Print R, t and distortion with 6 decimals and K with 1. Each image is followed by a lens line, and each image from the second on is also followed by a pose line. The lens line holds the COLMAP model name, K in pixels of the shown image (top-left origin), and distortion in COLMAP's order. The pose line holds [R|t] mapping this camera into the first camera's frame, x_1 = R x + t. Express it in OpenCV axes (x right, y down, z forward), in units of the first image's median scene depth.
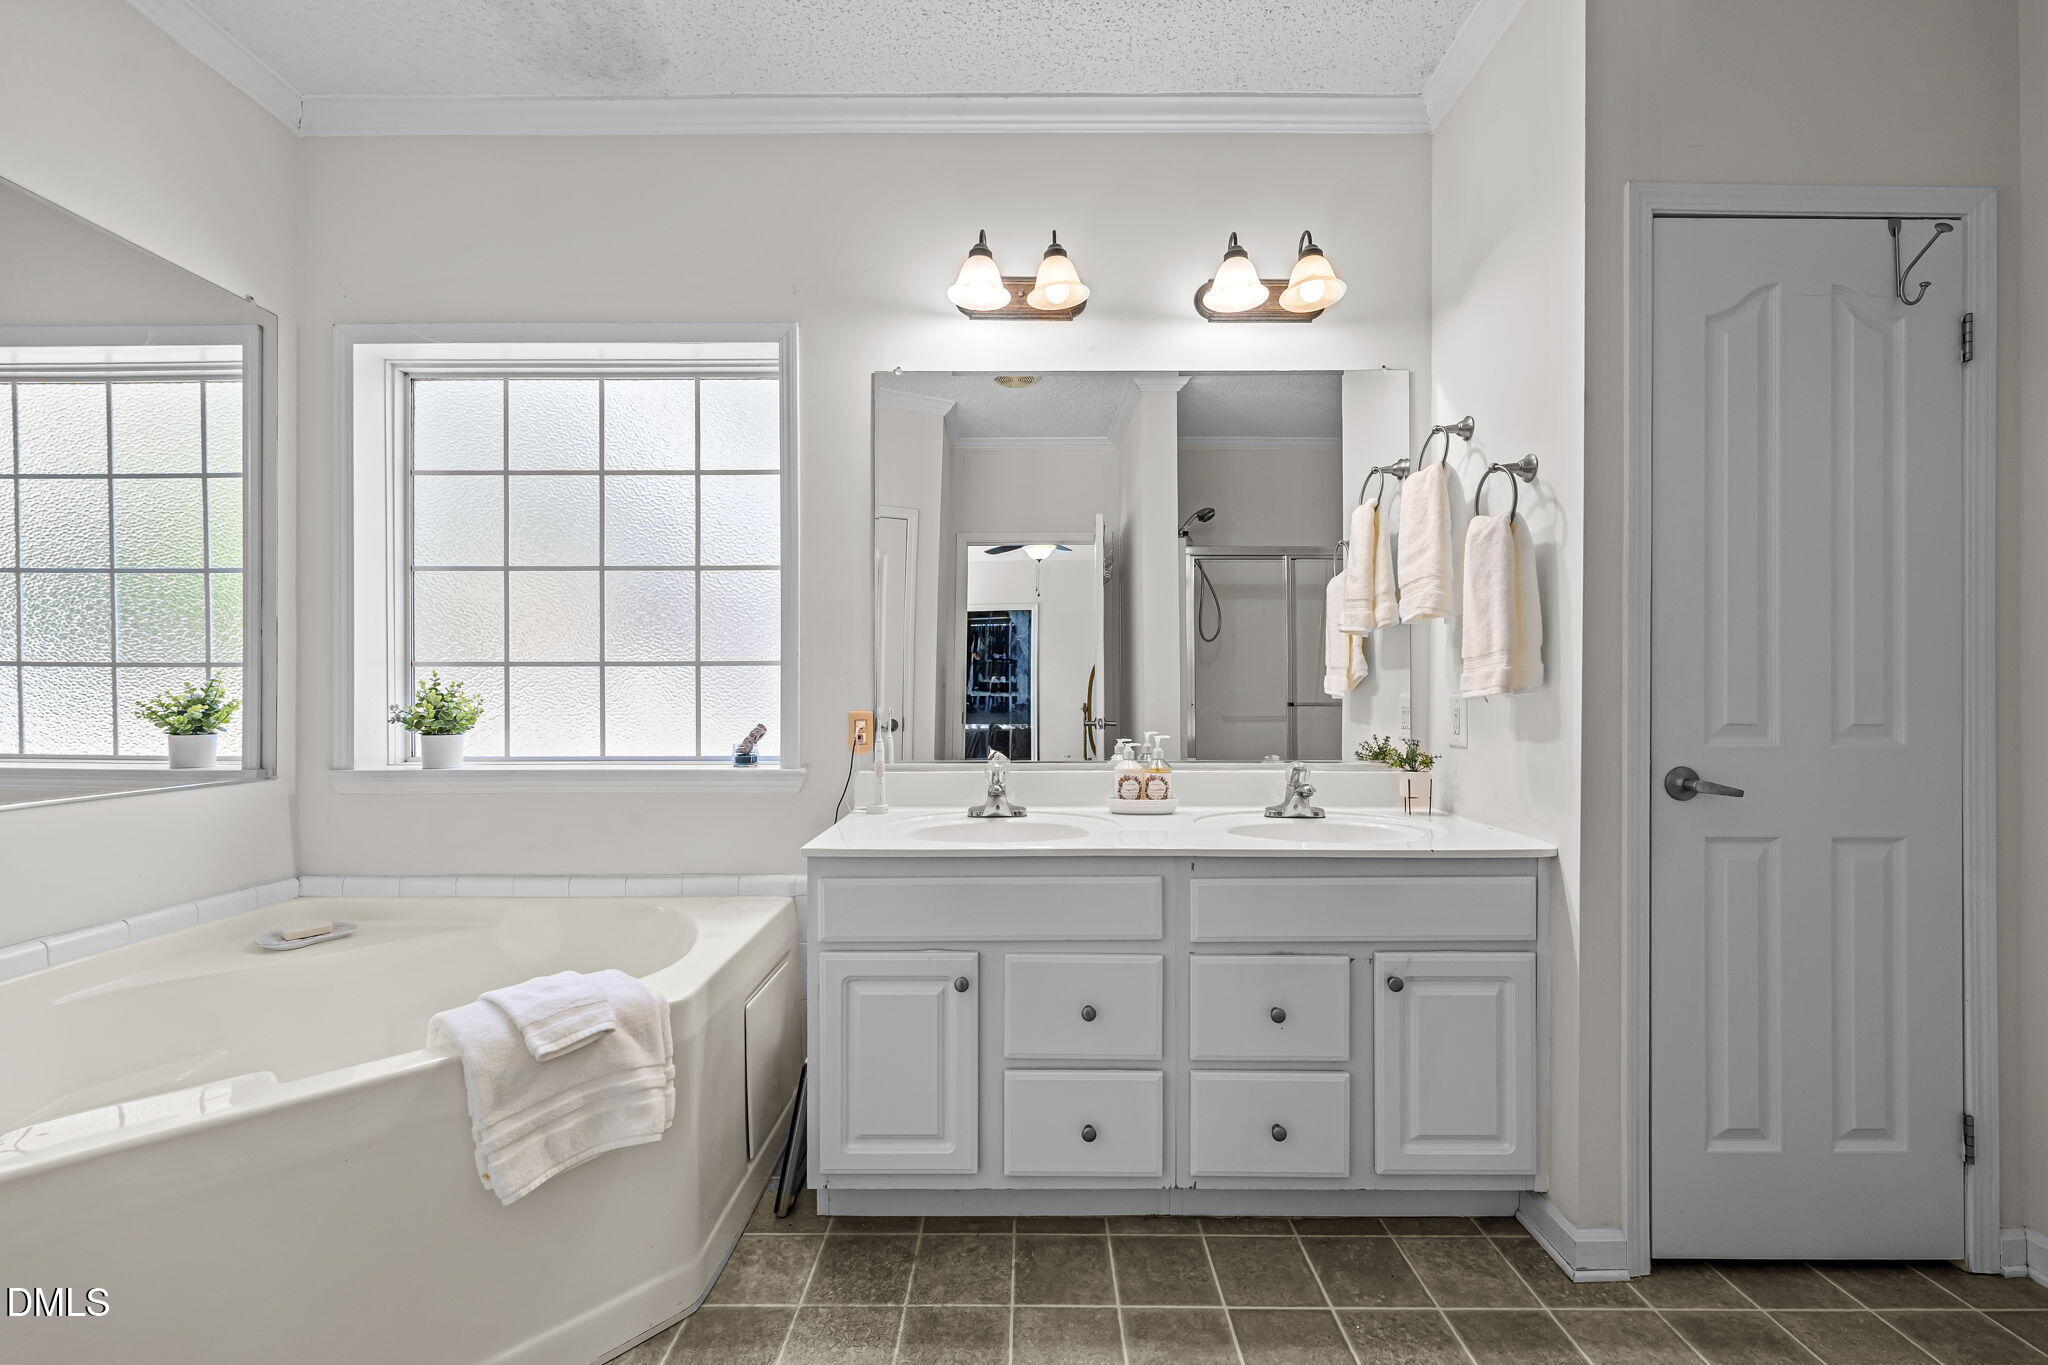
lens RADIAL K [[841.2, 0, 1026.1], [0, 841.2, 685.4], [0, 0, 1]] dist [0.000928, -0.000312]
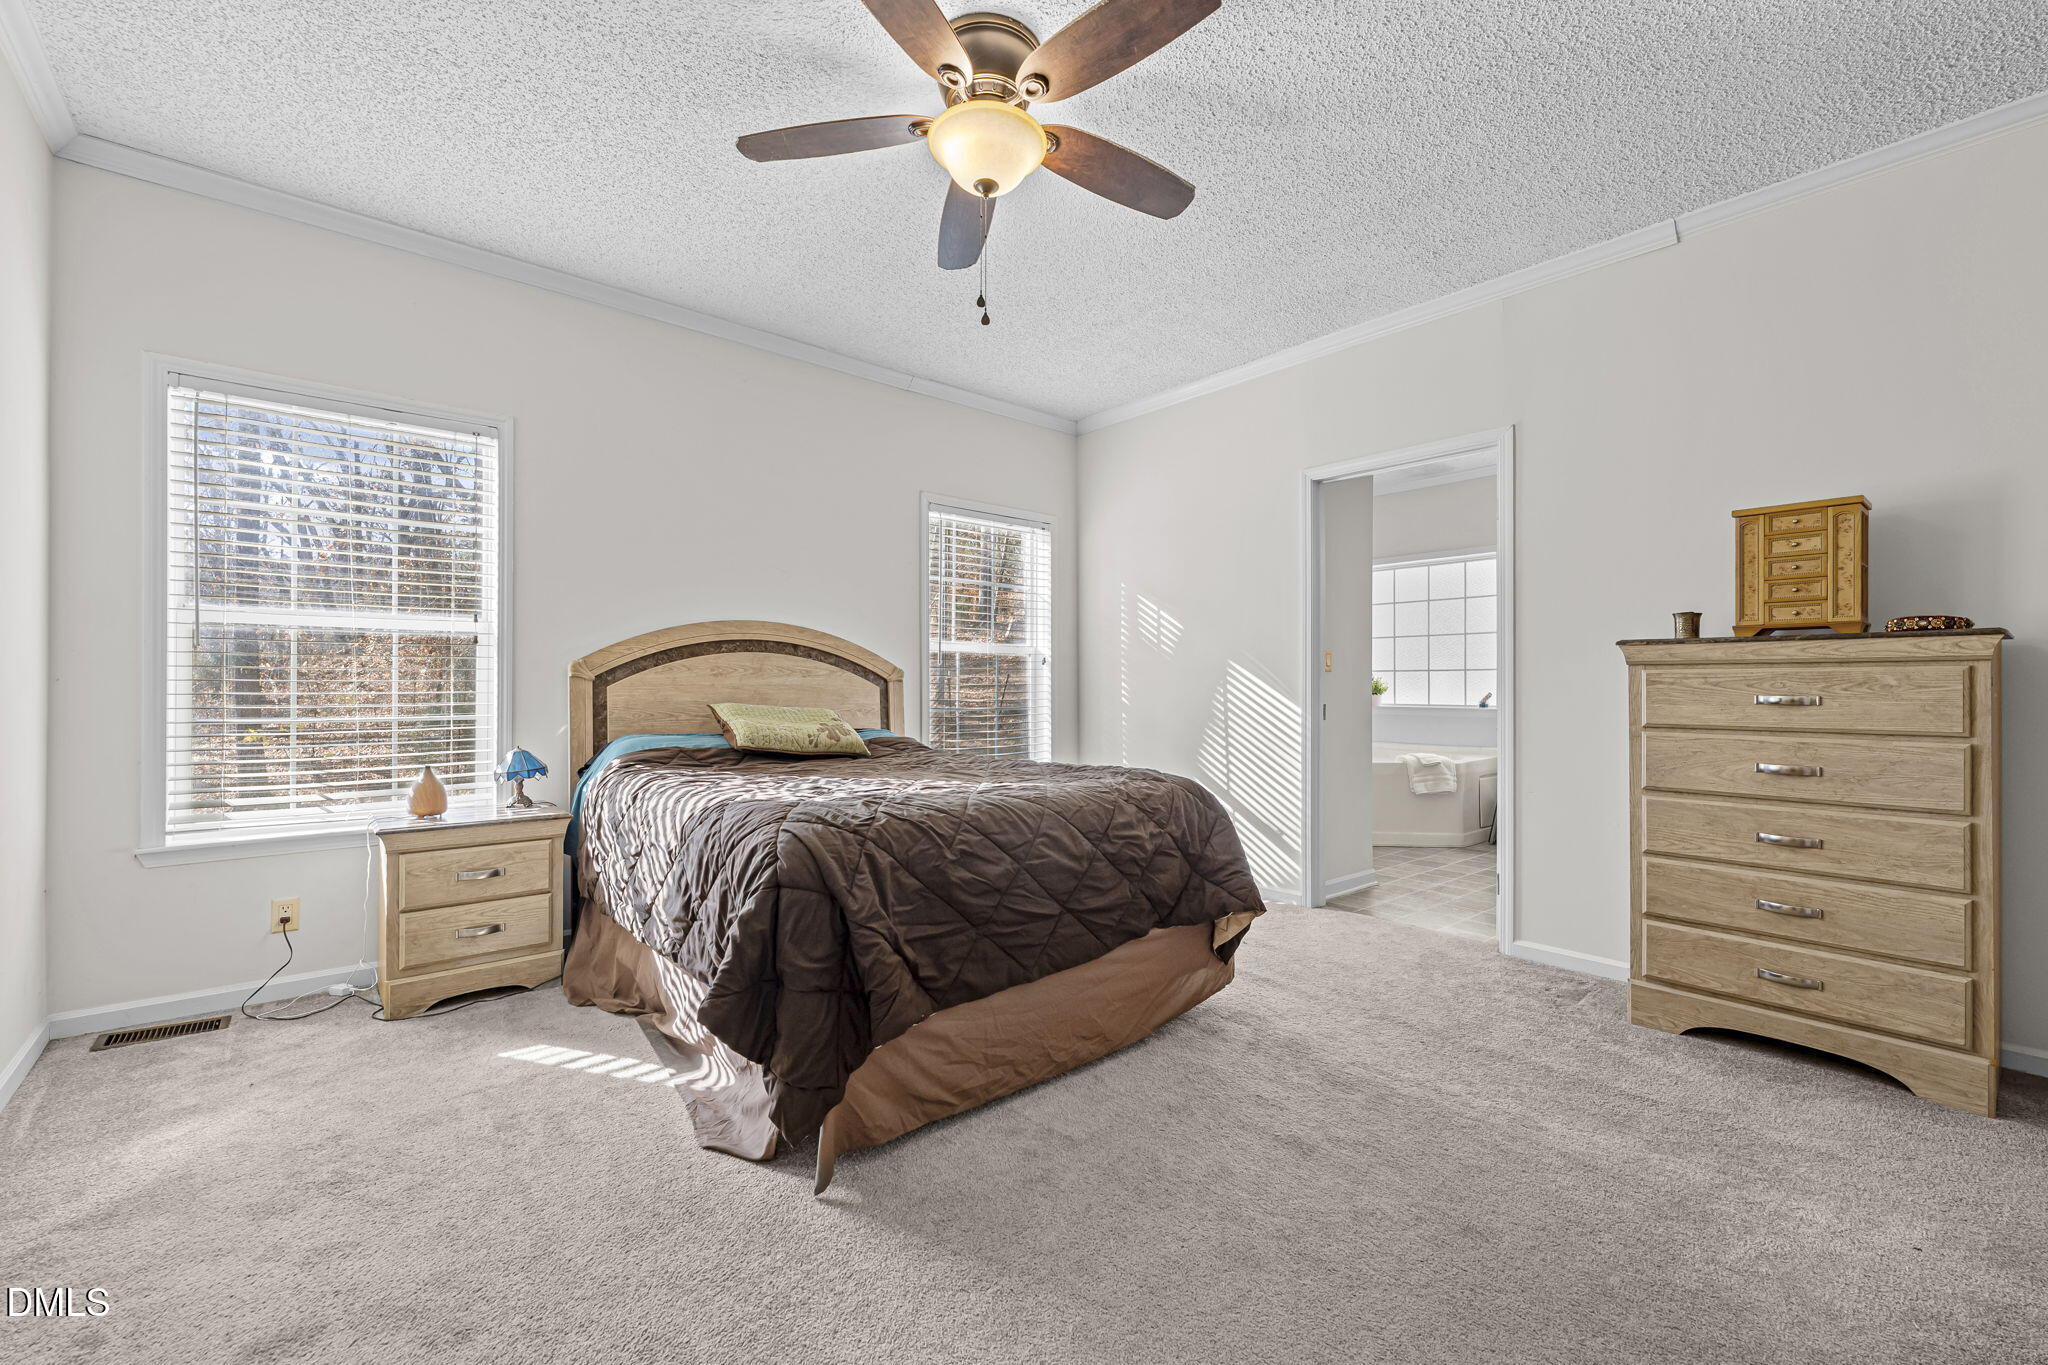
lens RADIAL K [[841.2, 0, 1026.9], [0, 841.2, 687.0], [0, 0, 1]] dist [0.000928, -0.000312]
pose [[0.649852, 0.001906, -0.760059, 0.766493], [-0.001451, 0.999998, 0.001267, 0.026498], [0.760060, 0.000279, 0.649853, -1.867887]]
